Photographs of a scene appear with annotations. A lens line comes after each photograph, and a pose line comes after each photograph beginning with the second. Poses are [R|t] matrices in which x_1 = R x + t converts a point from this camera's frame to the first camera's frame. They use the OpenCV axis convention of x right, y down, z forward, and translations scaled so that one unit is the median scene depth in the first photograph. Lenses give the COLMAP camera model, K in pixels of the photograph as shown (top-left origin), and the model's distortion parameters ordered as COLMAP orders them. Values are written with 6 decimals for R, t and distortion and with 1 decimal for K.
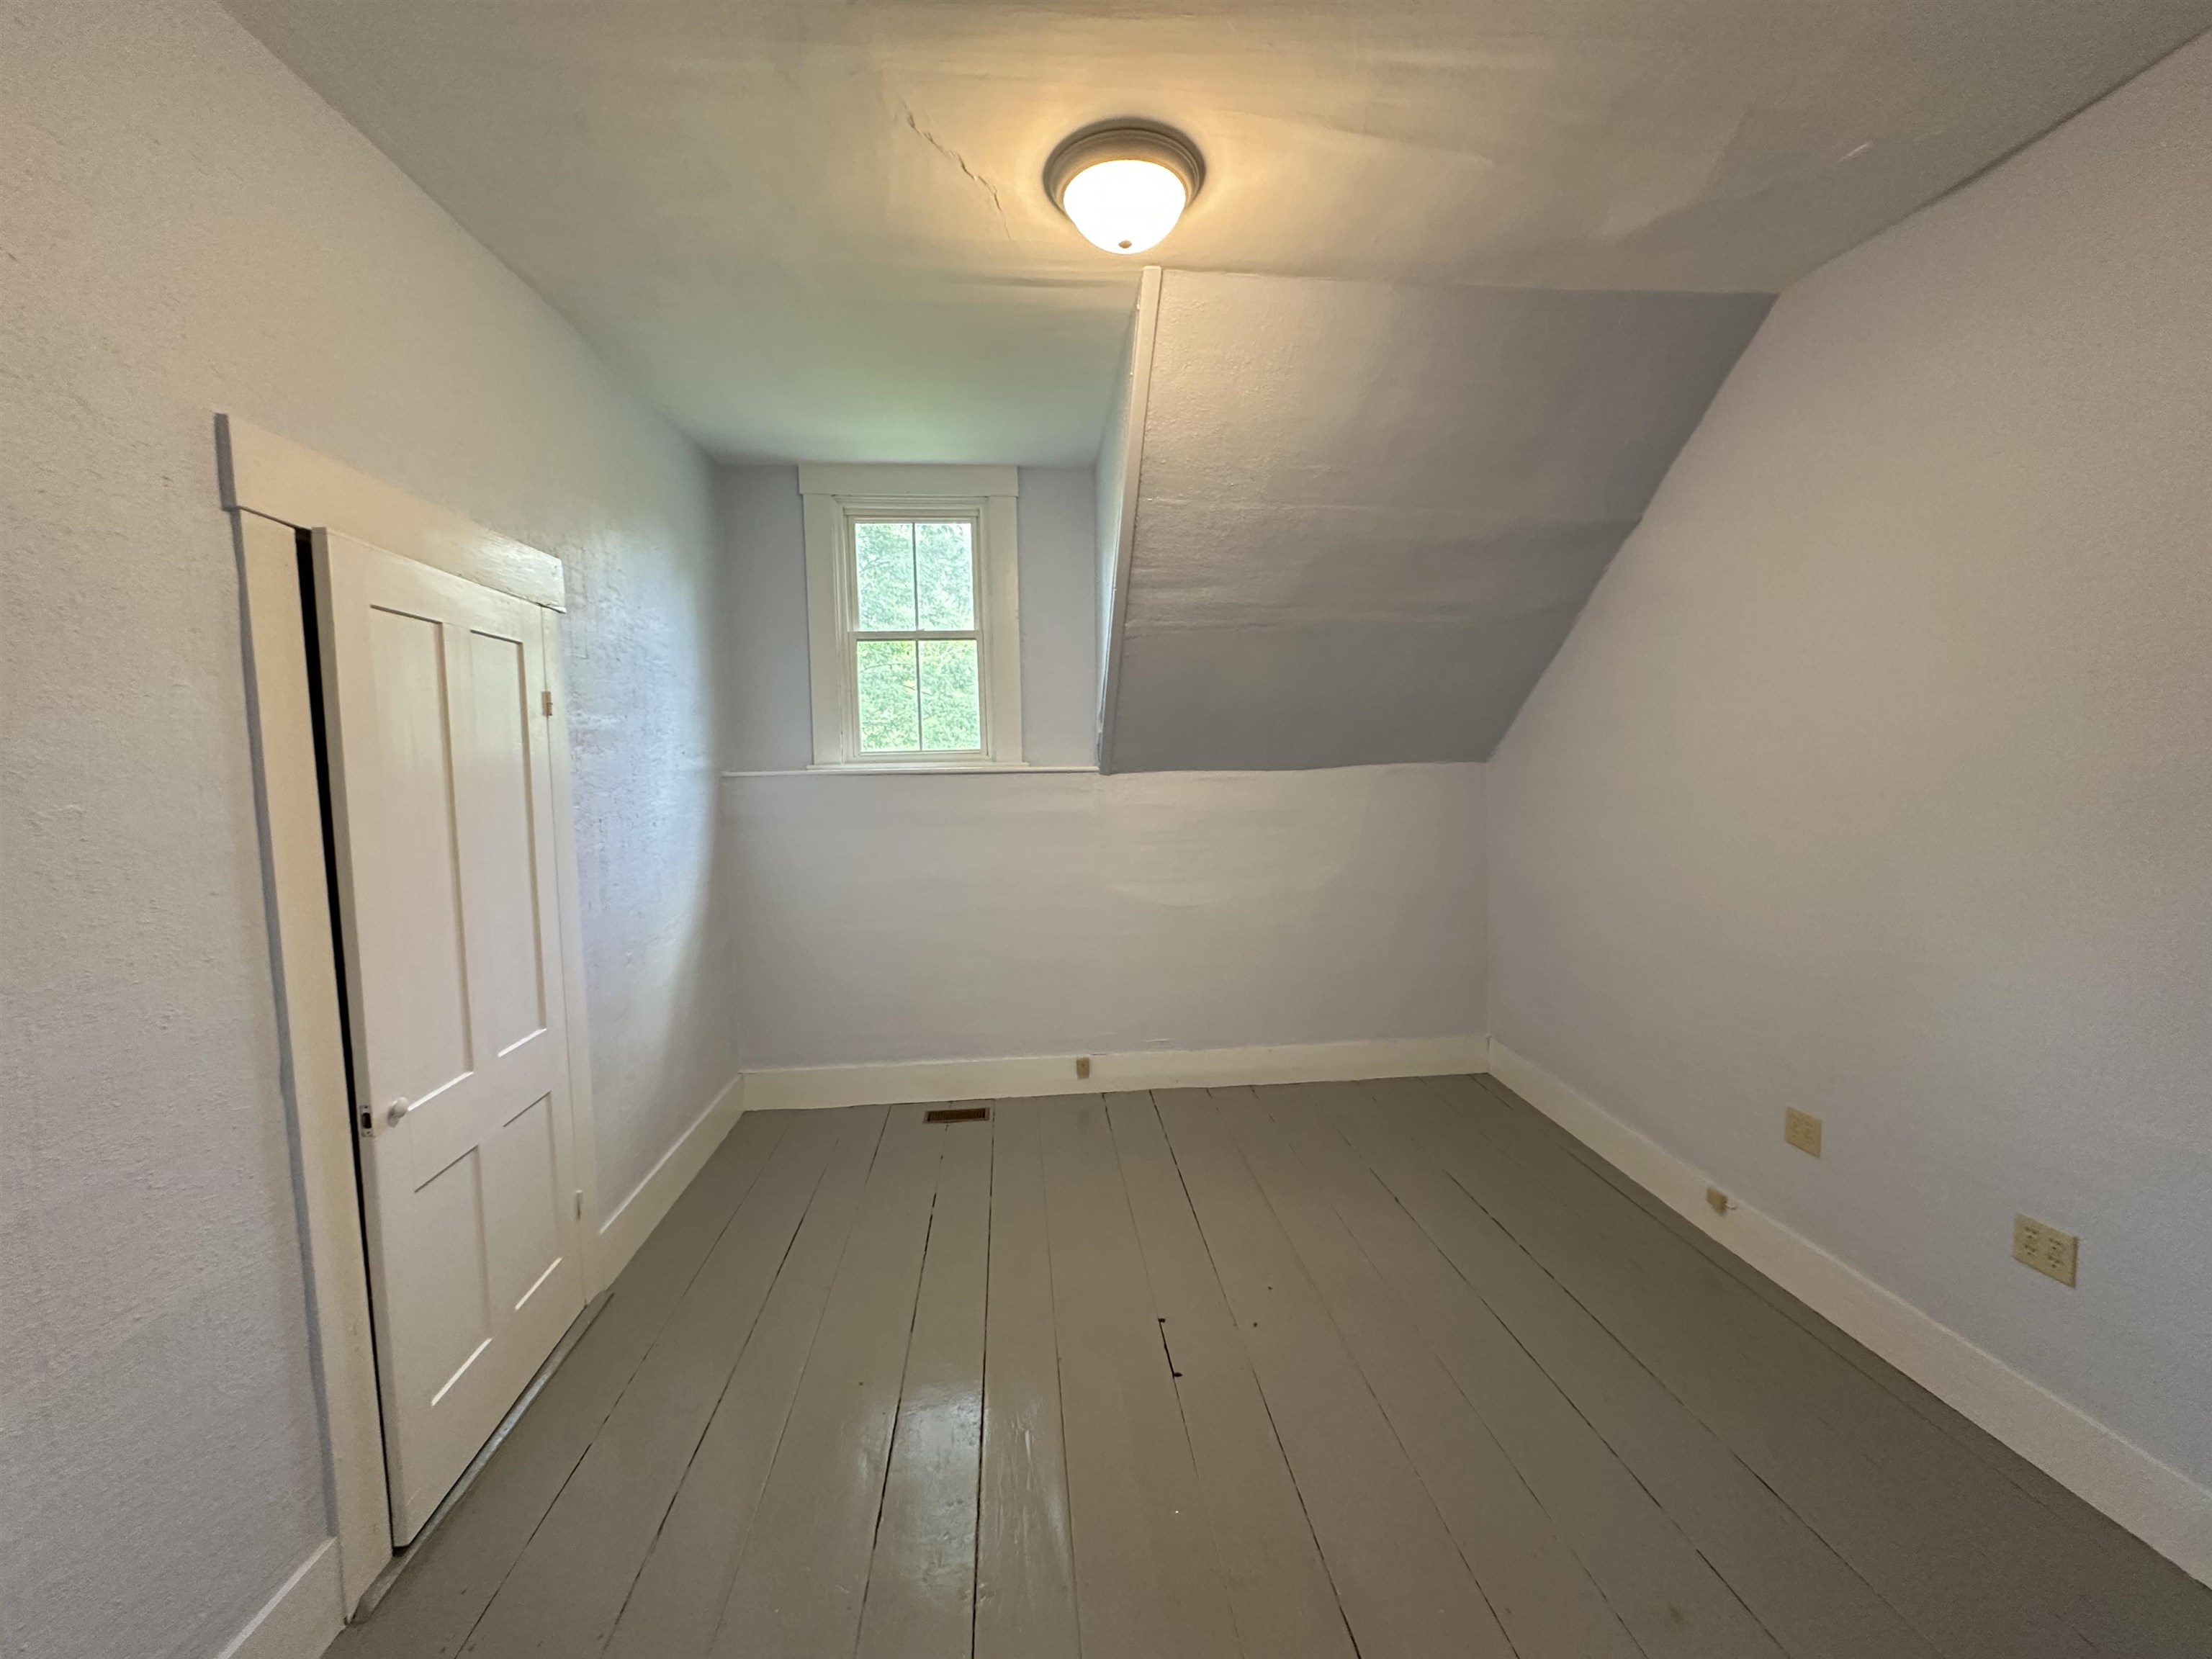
lens RADIAL K [[885.6, 0, 1112.3], [0, 885.6, 834.9], [0, 0, 1]] dist [-0.000762, 0.000238]
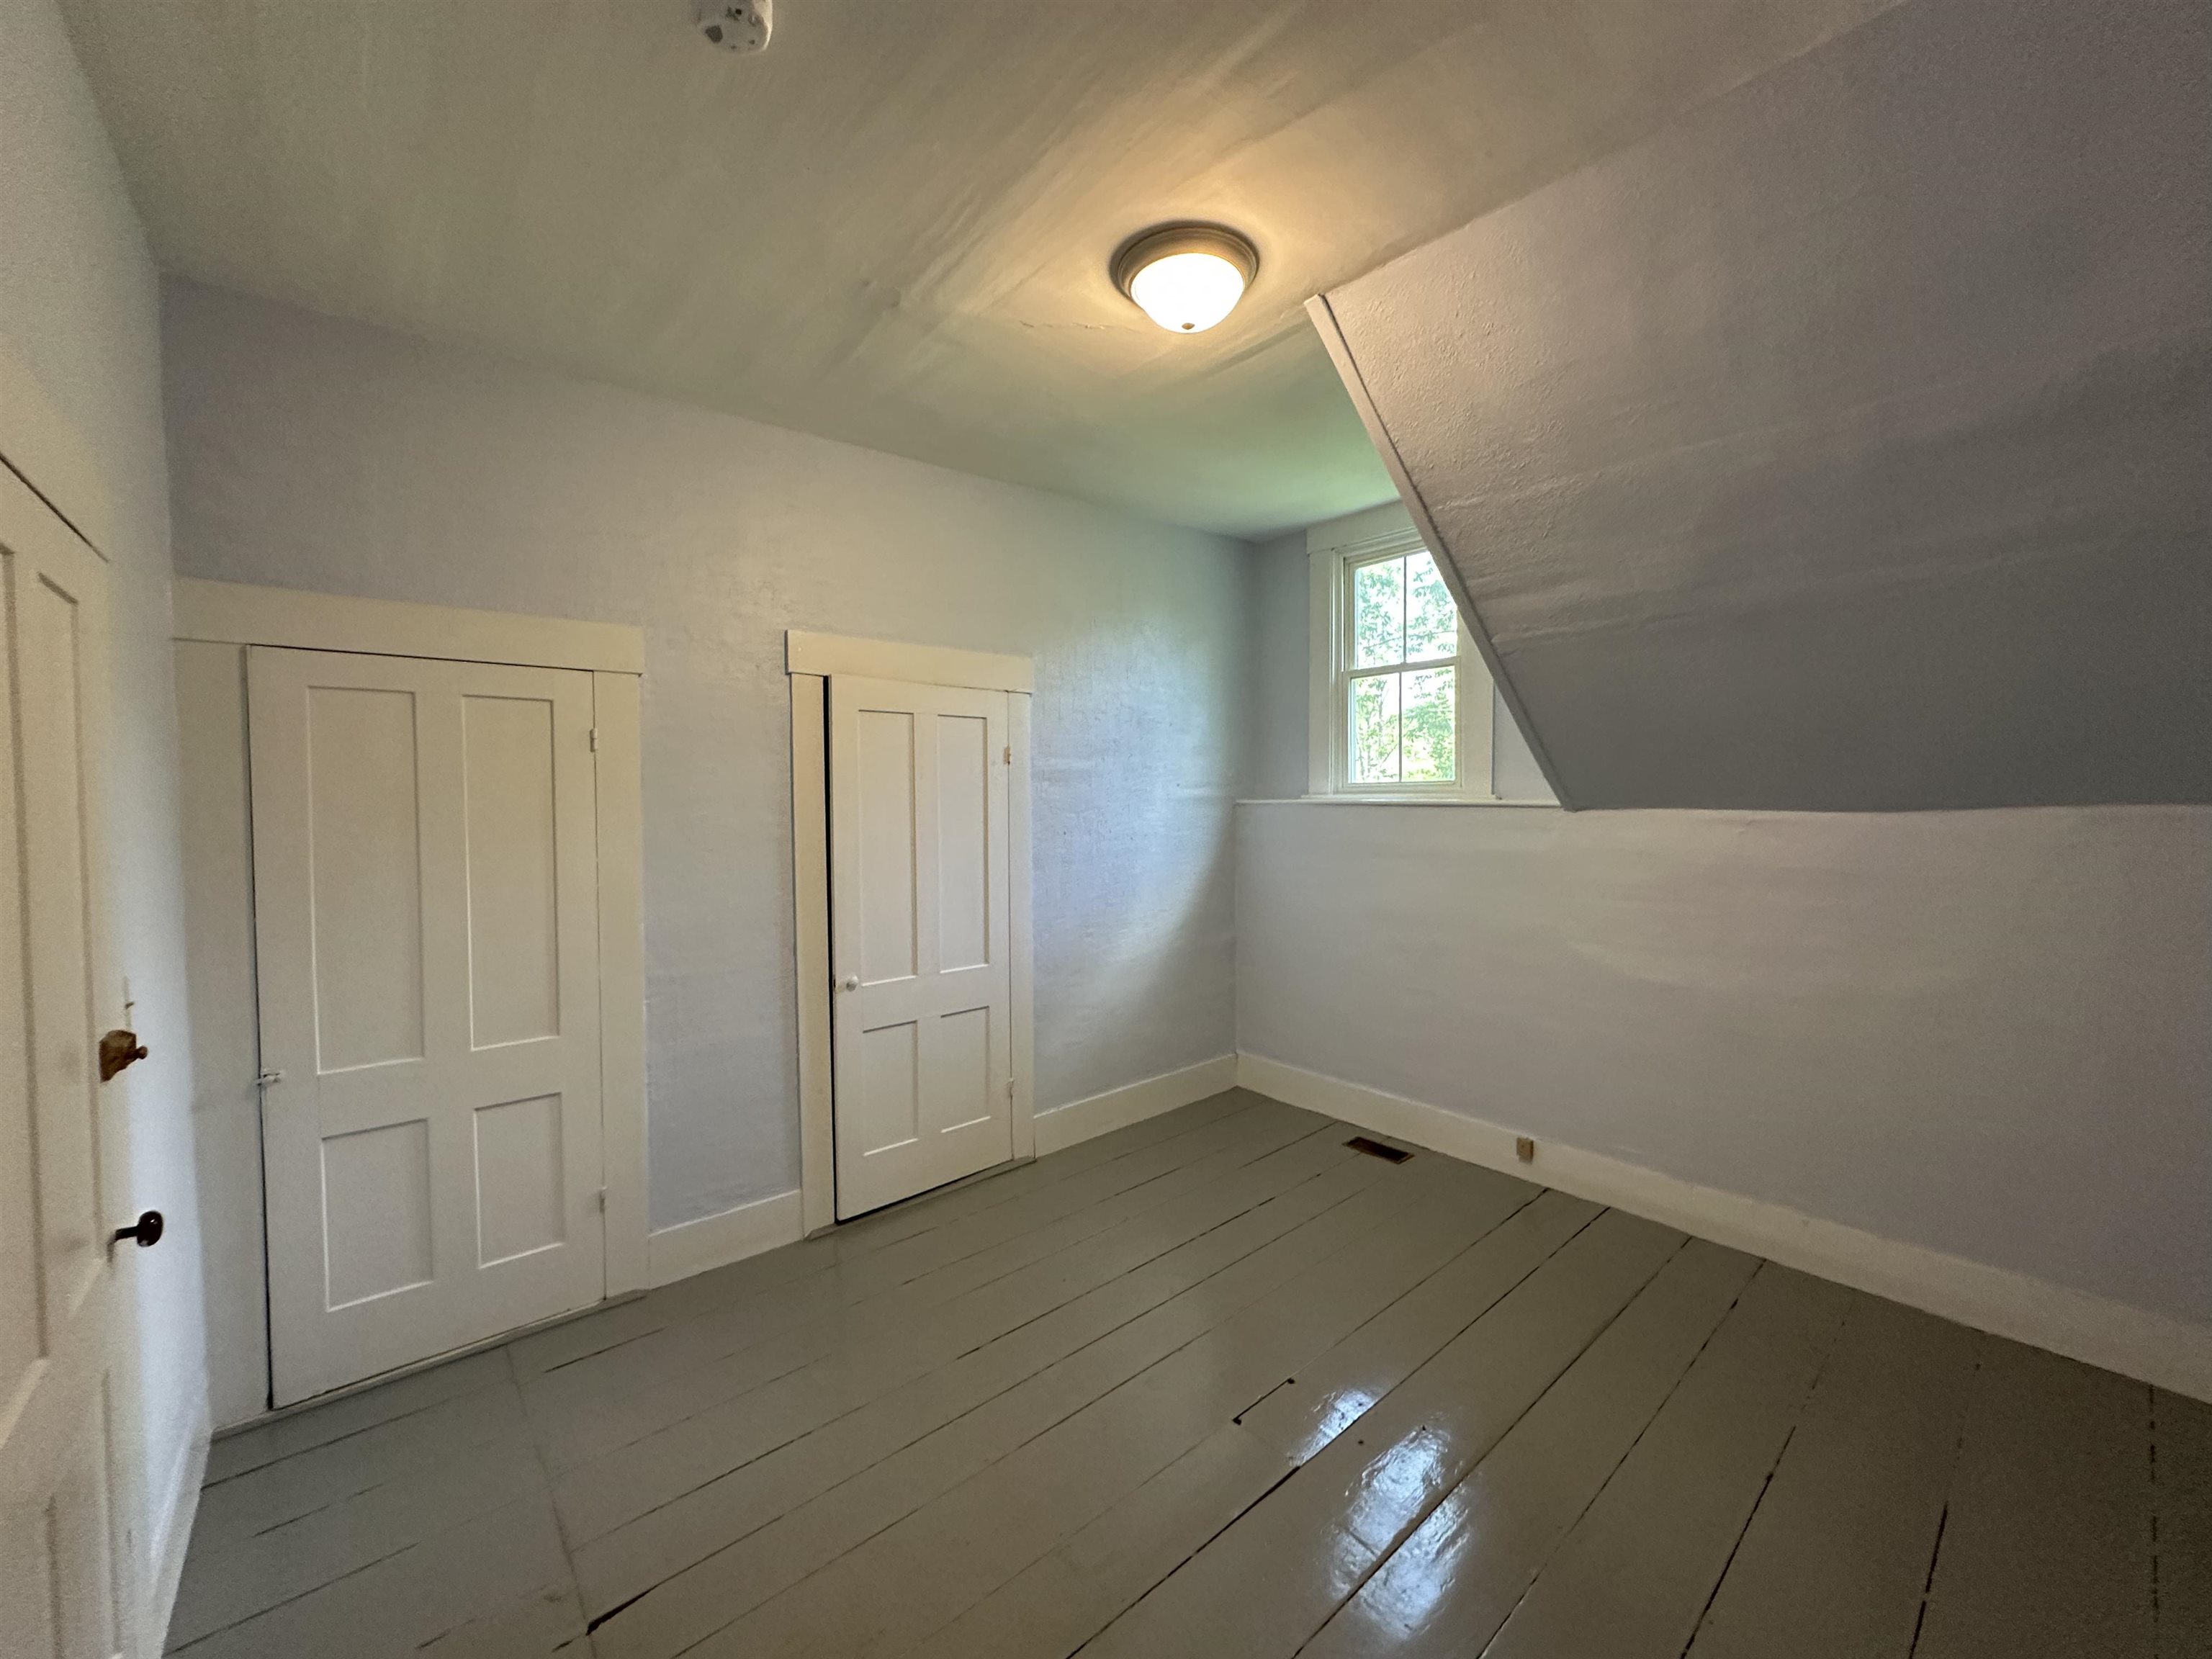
lens RADIAL K [[885.6, 0, 1104.0], [0, 885.6, 836.3], [0, 0, 1]] dist [-0.000762, 0.000238]
pose [[0.569042, 0.052159, -0.820653, 0.438583], [-0.071108, 0.997369, 0.014084, -0.024784], [0.819228, 0.050341, 0.571254, 0.162377]]
